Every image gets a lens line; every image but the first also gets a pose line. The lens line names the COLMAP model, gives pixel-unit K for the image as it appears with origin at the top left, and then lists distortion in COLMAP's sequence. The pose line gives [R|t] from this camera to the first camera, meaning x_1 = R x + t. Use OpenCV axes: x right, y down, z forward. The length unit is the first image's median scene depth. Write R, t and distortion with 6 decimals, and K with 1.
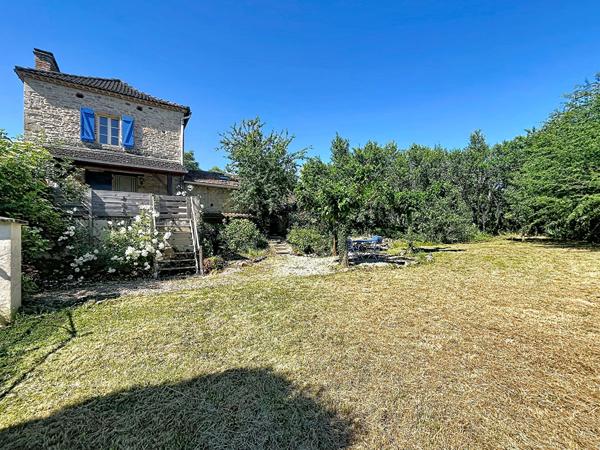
lens RADIAL K [[488.8, 0, 300.0], [0, 488.8, 225.0], [0, 0, 1]] dist [-0.007118, -0.000681]
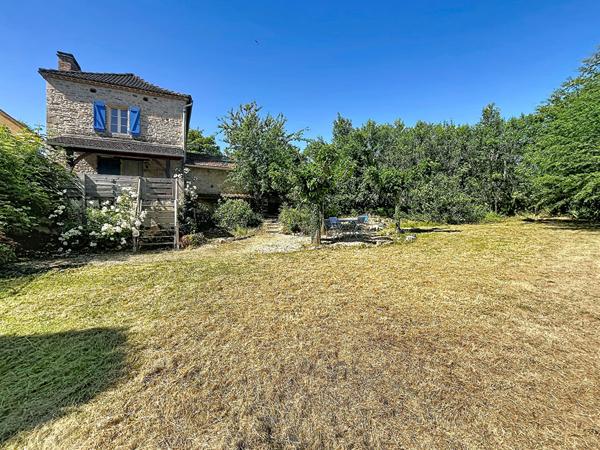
lens RADIAL K [[488.8, 0, 300.0], [0, 488.8, 225.0], [0, 0, 1]] dist [-0.007118, -0.000681]
pose [[0.974008, 0.008622, -0.226351, 0.268335], [0.000291, 0.999227, 0.039313, 0.002278], [0.226515, -0.038357, 0.973252, -0.005467]]
